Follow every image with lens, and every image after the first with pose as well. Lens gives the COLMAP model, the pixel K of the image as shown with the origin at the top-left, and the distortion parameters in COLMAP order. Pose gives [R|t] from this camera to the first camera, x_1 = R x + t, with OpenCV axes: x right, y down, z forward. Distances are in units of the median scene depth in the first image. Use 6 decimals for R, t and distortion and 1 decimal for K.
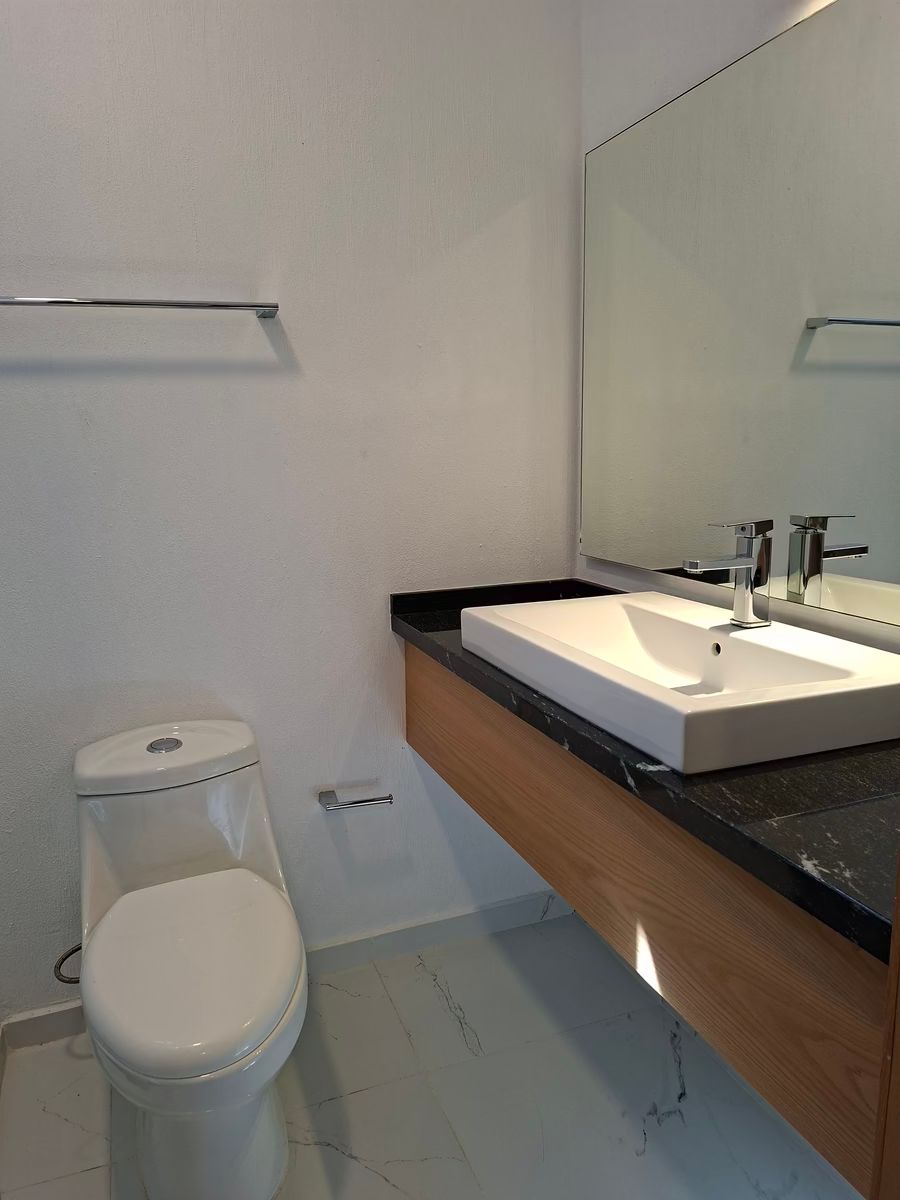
lens RADIAL K [[853.1, 0, 441.0], [0, 853.1, 606.2], [0, 0, 1]] dist [0.144298, -0.226099]
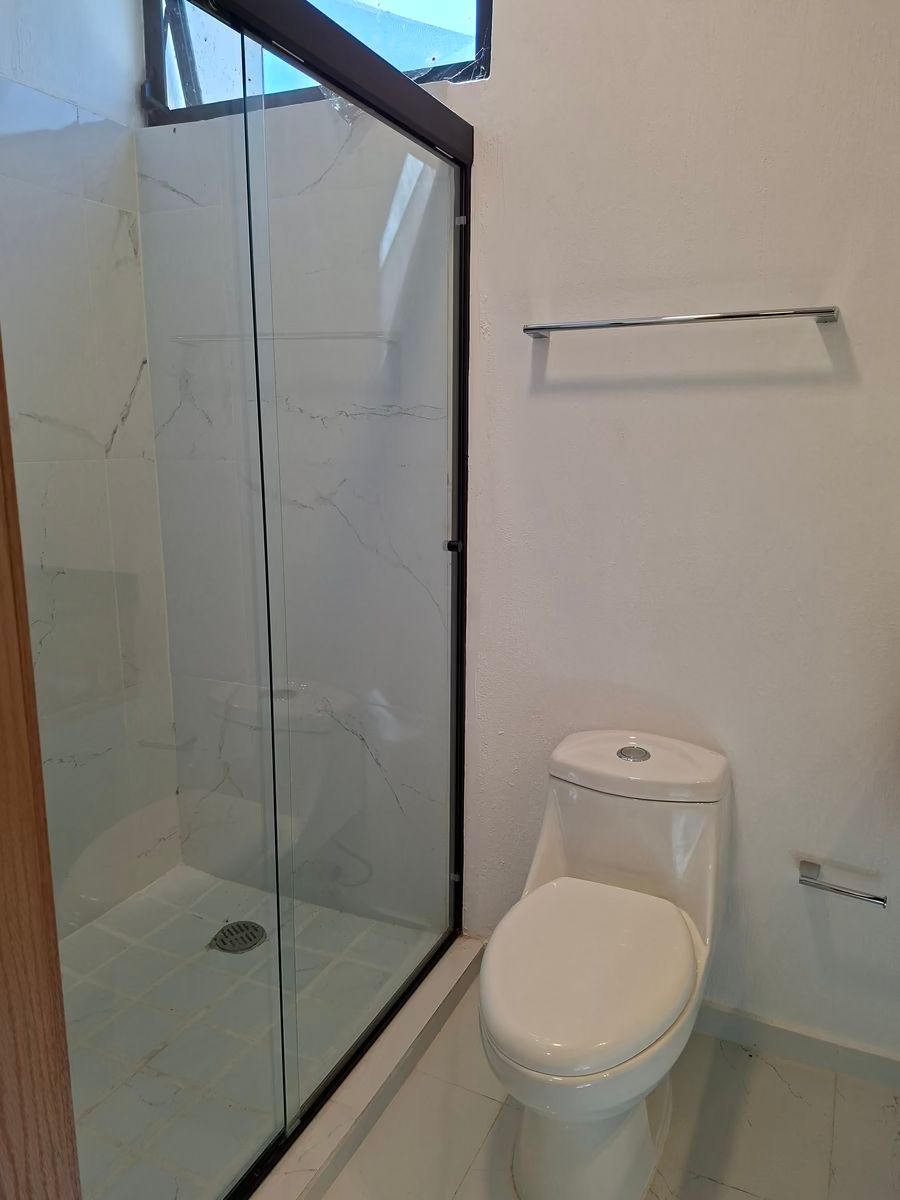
lens RADIAL K [[853.1, 0, 441.0], [0, 853.1, 606.2], [0, 0, 1]] dist [0.144298, -0.226099]
pose [[0.711255, 0.165500, -0.683174, 0.176917], [-0.174094, 0.983084, 0.056904, -0.026832], [0.681035, 0.078464, 0.728035, 0.097317]]
